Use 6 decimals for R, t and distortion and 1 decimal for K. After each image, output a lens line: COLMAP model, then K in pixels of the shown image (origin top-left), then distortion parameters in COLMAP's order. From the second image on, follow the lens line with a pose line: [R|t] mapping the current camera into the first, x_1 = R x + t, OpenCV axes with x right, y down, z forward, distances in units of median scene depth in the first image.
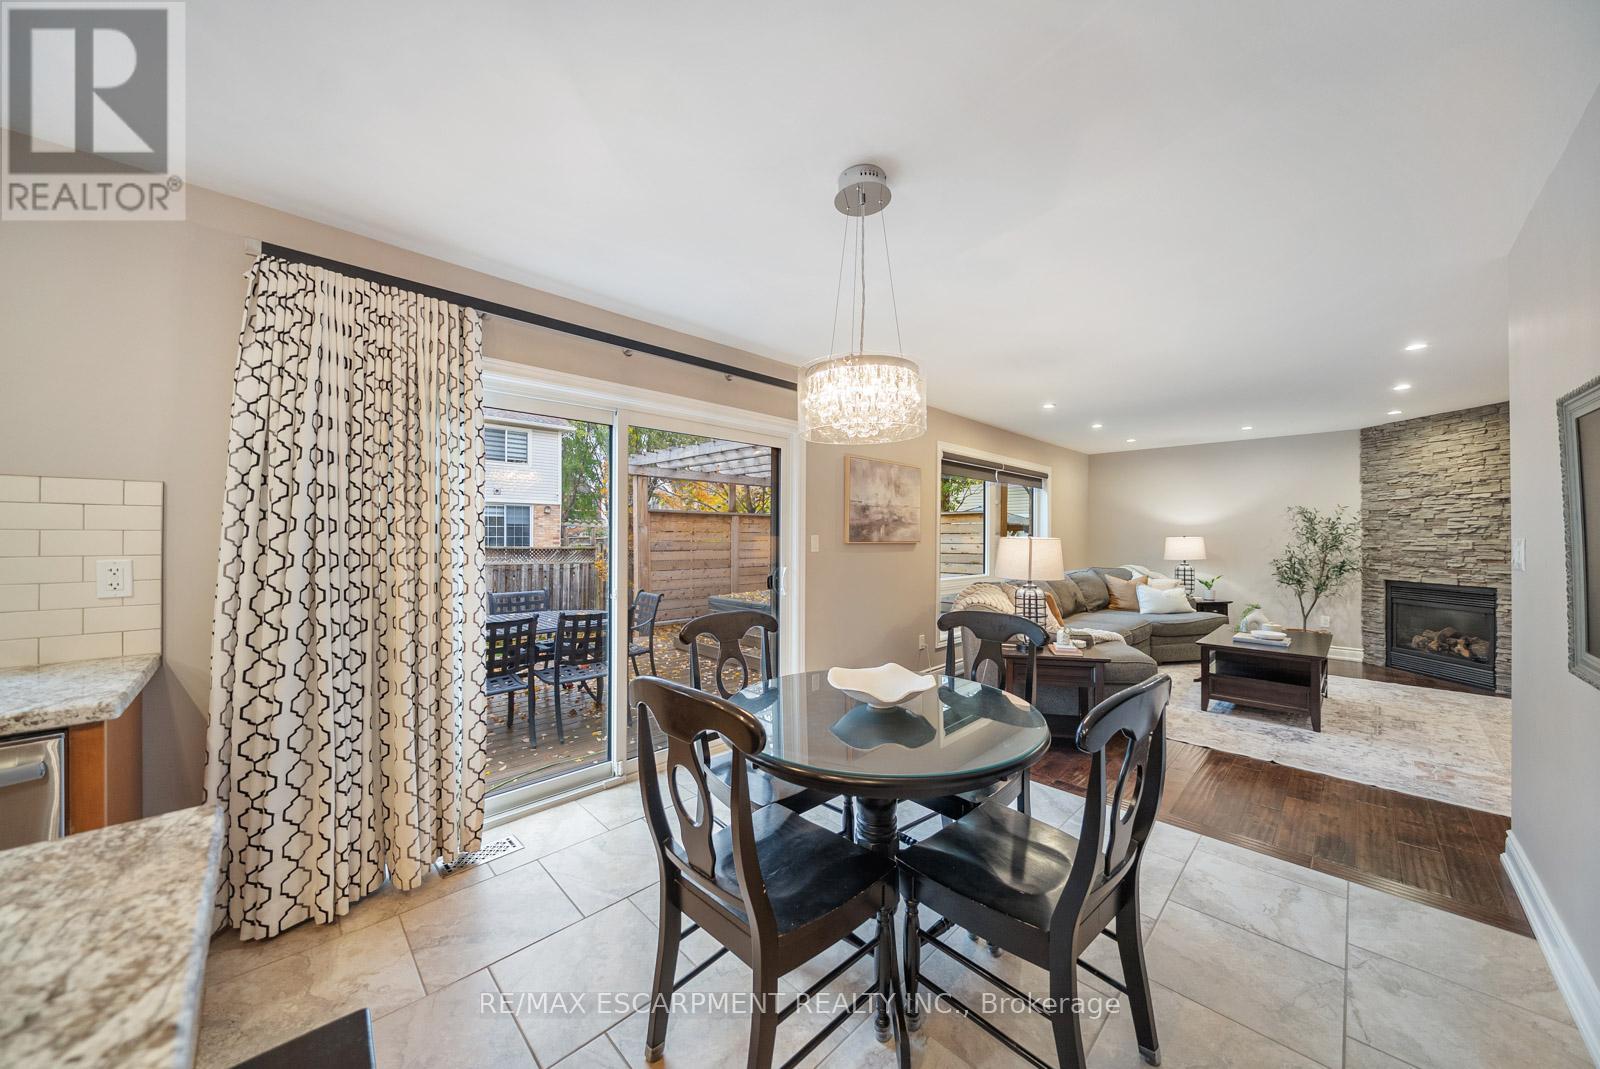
lens RADIAL K [[551.3, 0, 798.1], [0, 551.3, 532.4], [0, 0, 1]] dist [-0.004351, -0.000120]
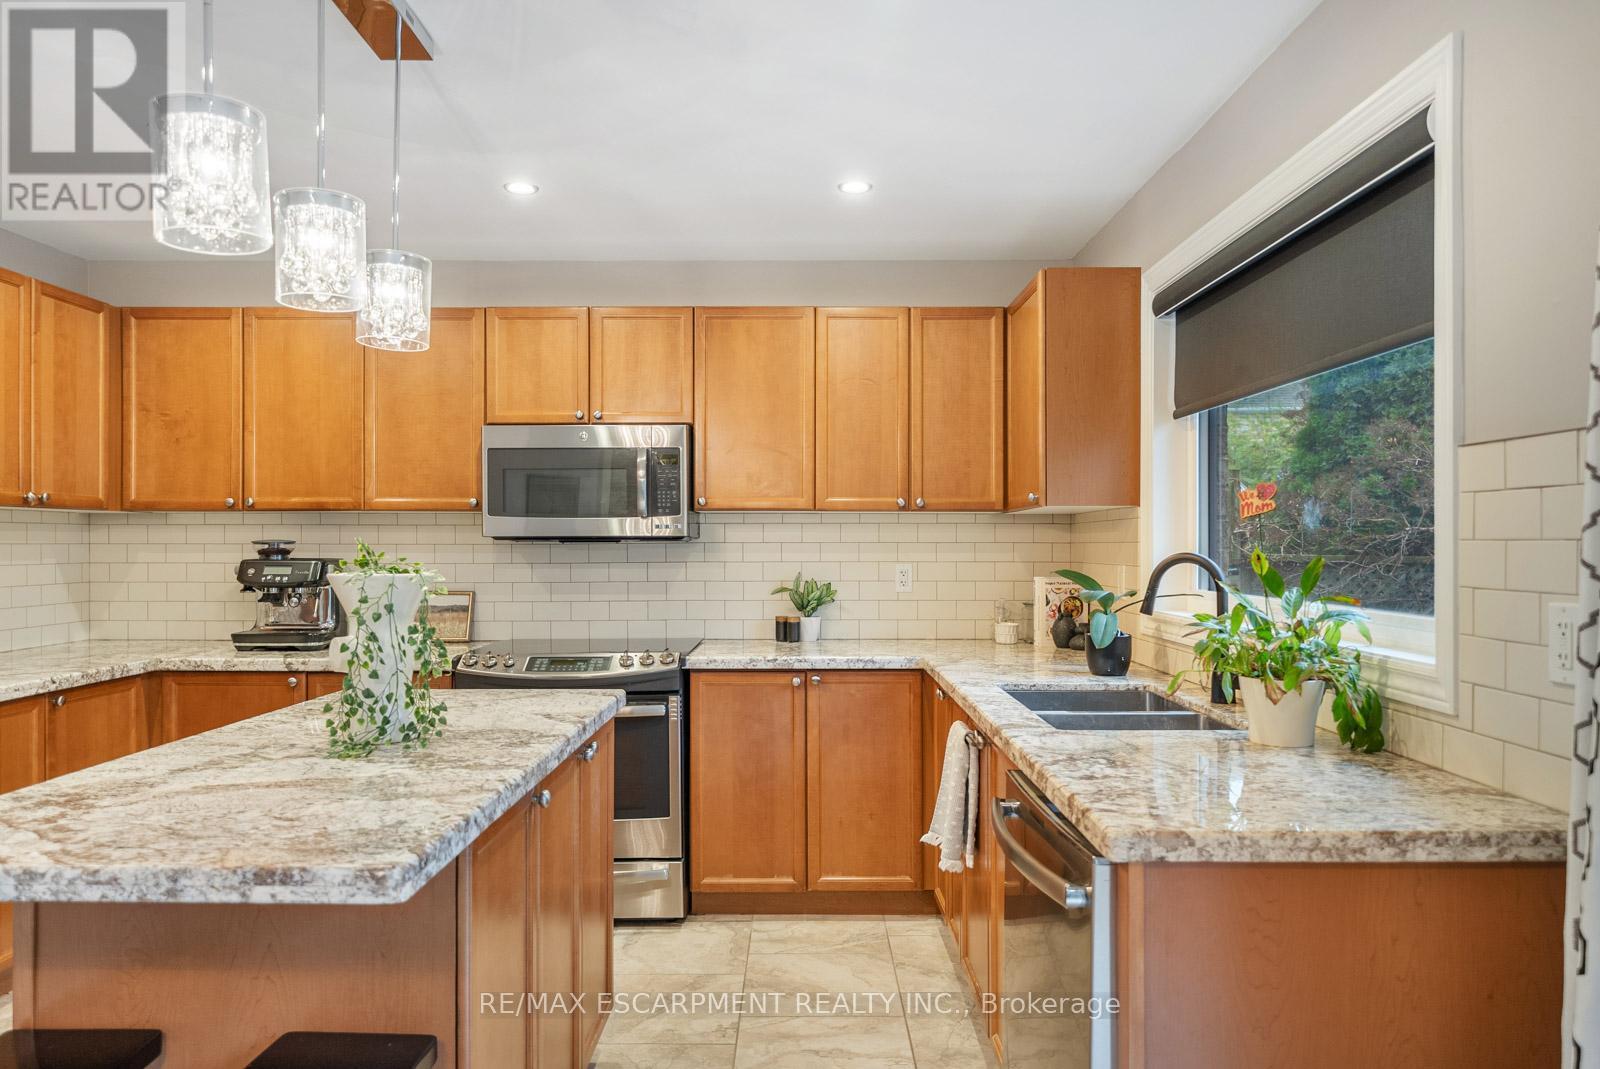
lens RADIAL K [[1094.1, 0, 798.5], [0, 1094.1, 543.4], [0, 0, 1]] dist [0.000242, -0.001525]
pose [[-0.697969, -0.001931, -0.716125, -0.043485], [0.001976, 0.999987, -0.004622, 0.000706], [0.716125, -0.004641, -0.697957, 0.404348]]
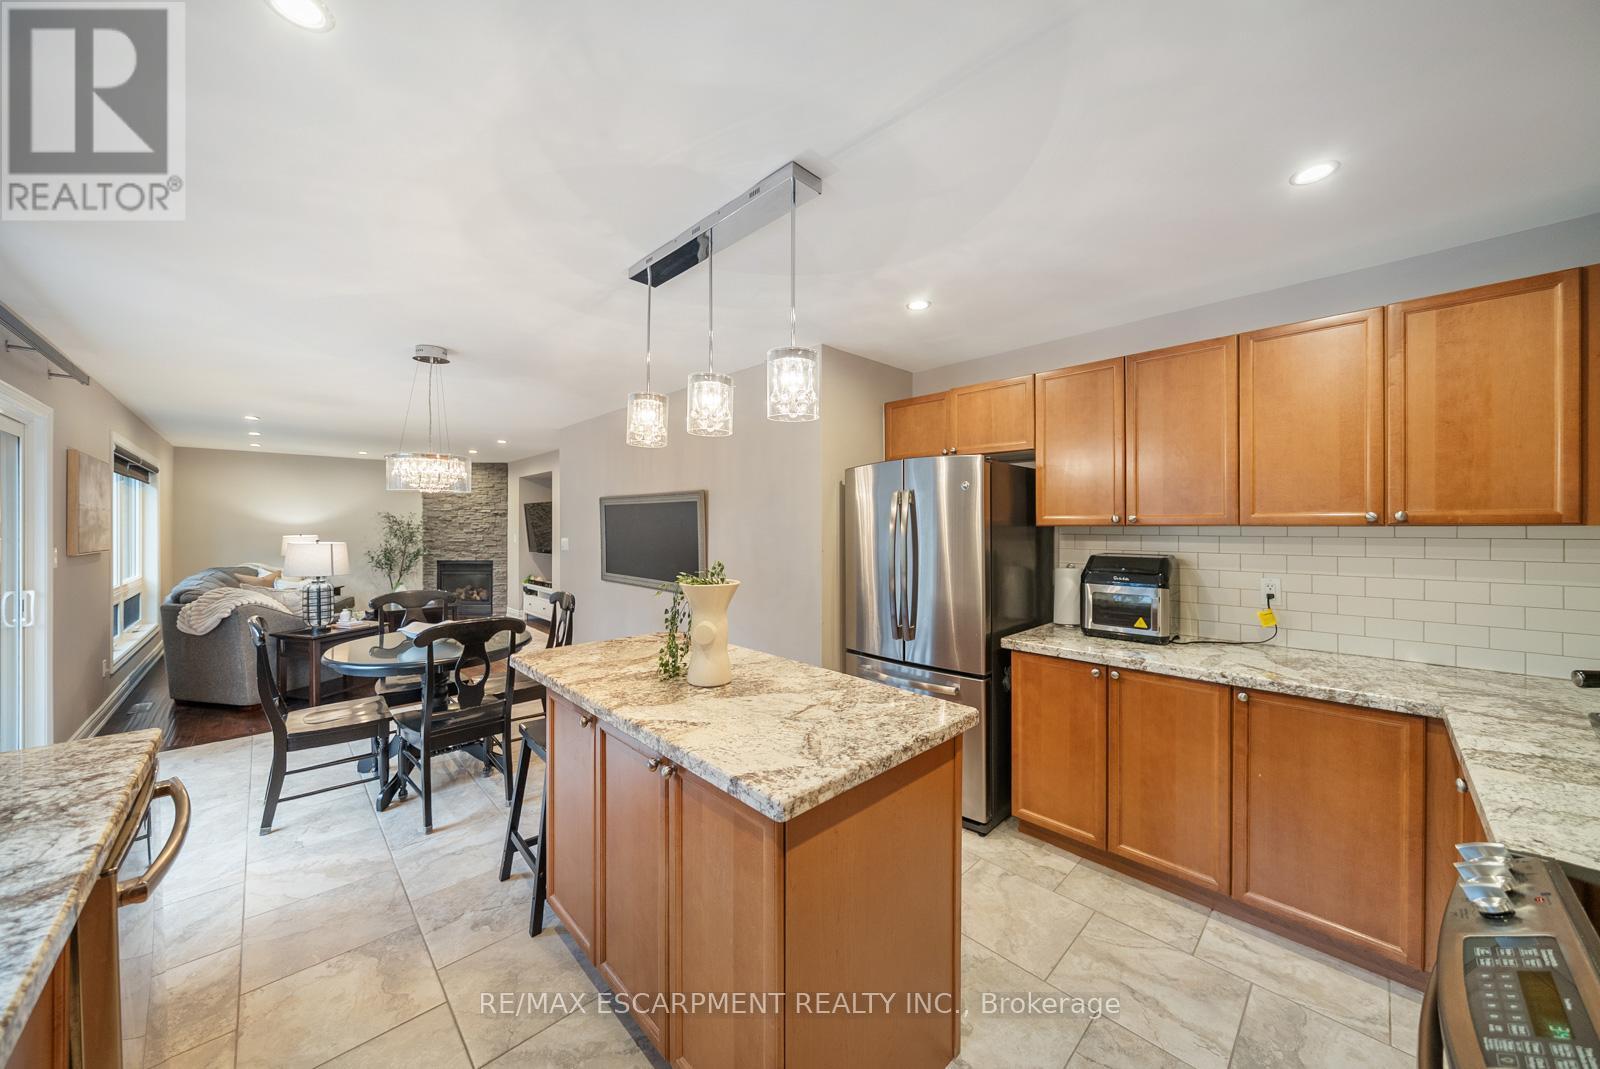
lens RADIAL K [[551.3, 0, 805.6], [0, 551.3, 530.1], [0, 0, 1]] dist [-0.004351, -0.000120]
pose [[-0.002578, -0.009978, 0.999947, -0.601336], [-0.006282, 0.999931, 0.009962, -0.027643], [-0.999977, -0.006256, -0.002641, -0.075259]]
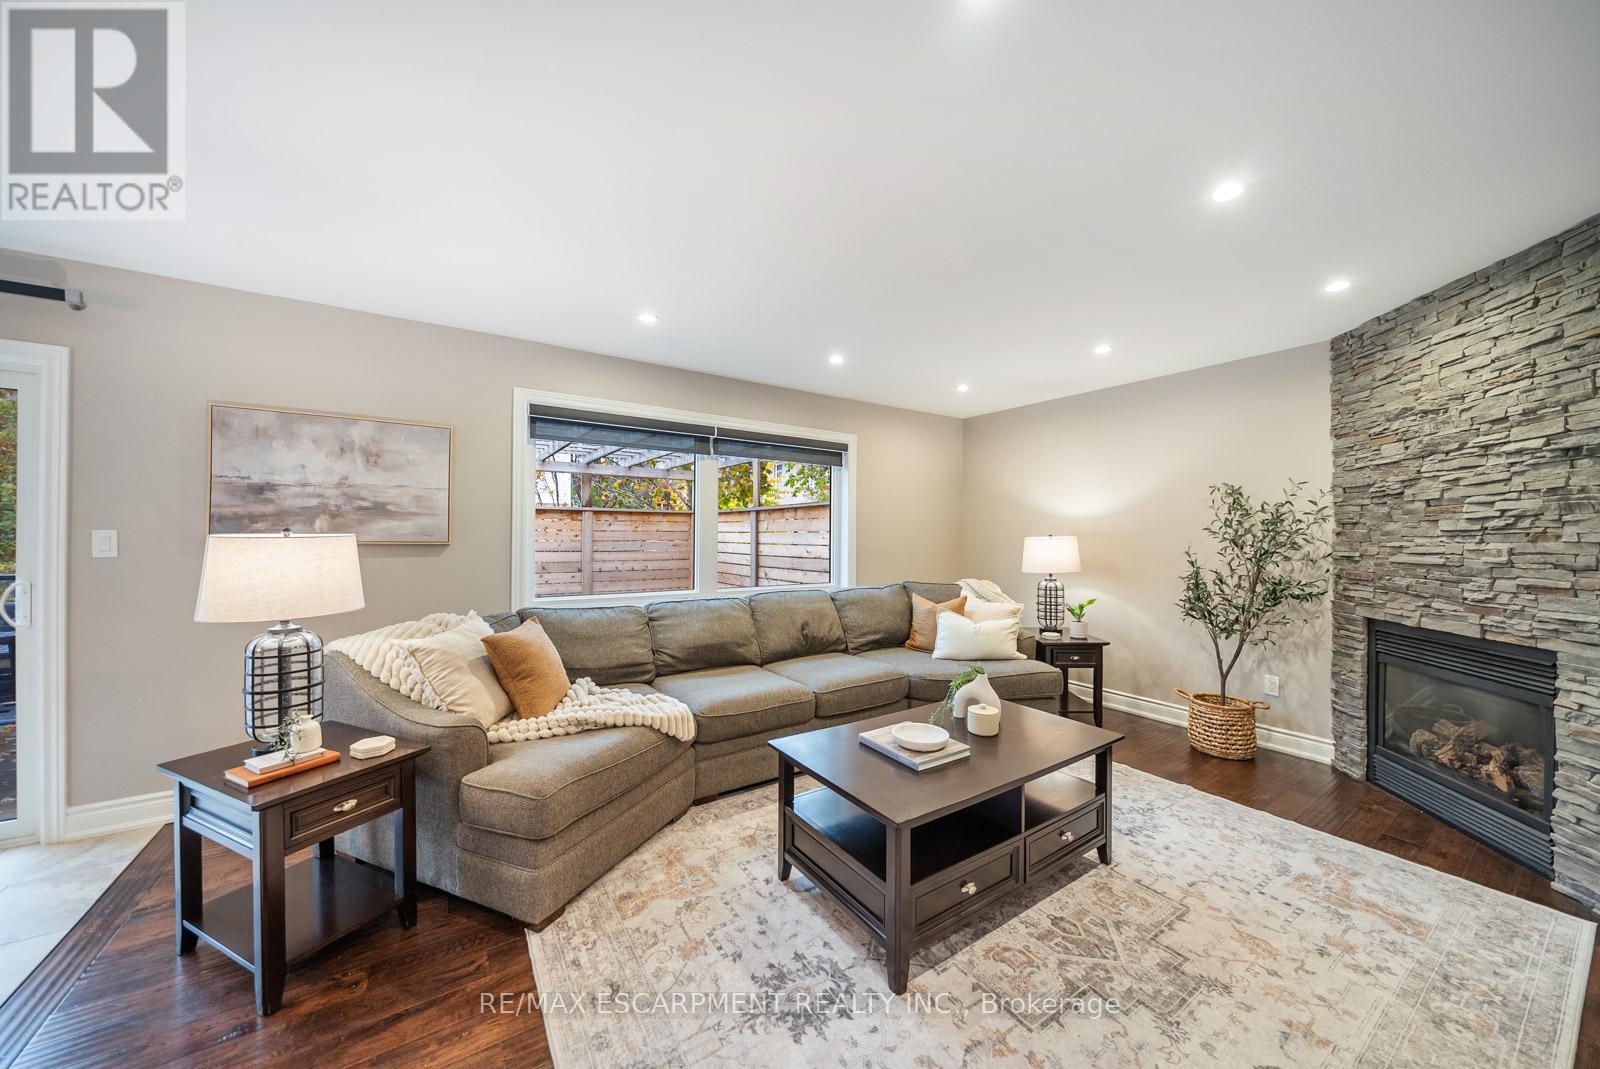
lens RADIAL K [[551.3, 0, 803.8], [0, 551.3, 534.9], [0, 0, 1]] dist [-0.004351, -0.000120]
pose [[0.982706, 0.001211, -0.185167, 0.718617], [-0.000471, 0.999992, 0.004043, 0.005594], [0.185171, -0.003885, 0.982699, 0.428454]]
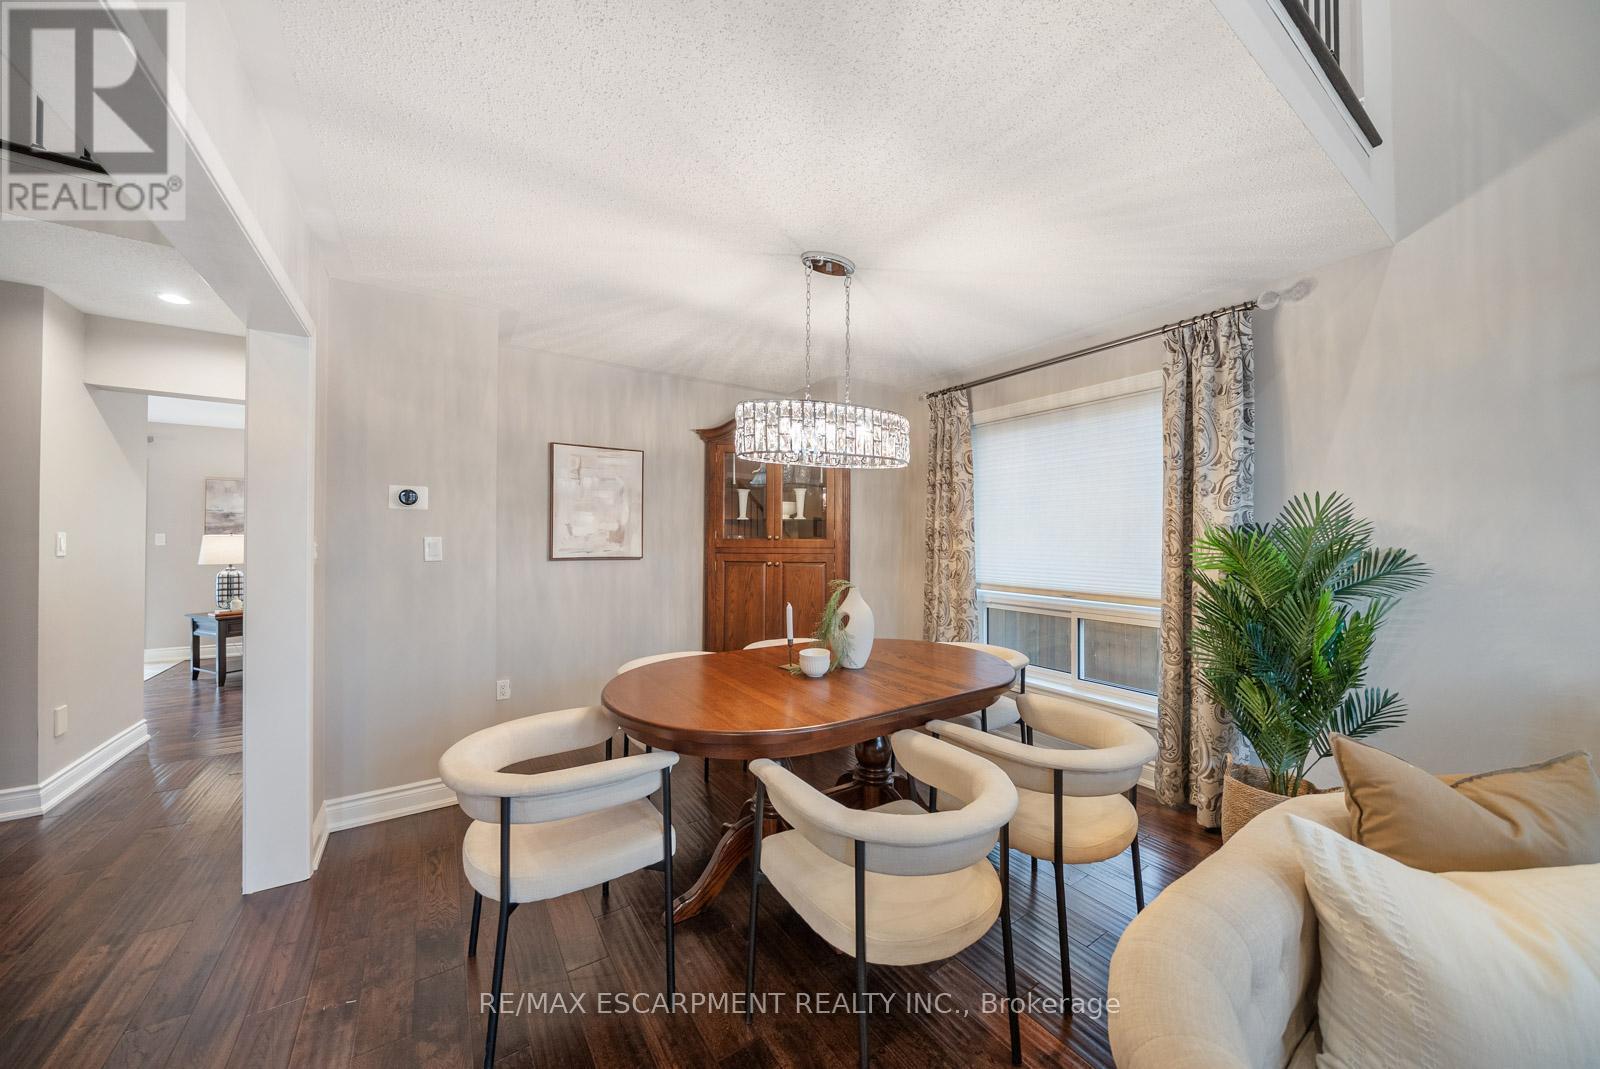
lens RADIAL K [[551.3, 0, 803.3], [0, 551.3, 534.9], [0, 0, 1]] dist [-0.004351, -0.000120]
pose [[0.982113, -0.004632, -0.188236, 1.557468], [0.003767, 0.999981, -0.004958, 0.017027], [0.188256, 0.004160, 0.982111, -0.082491]]
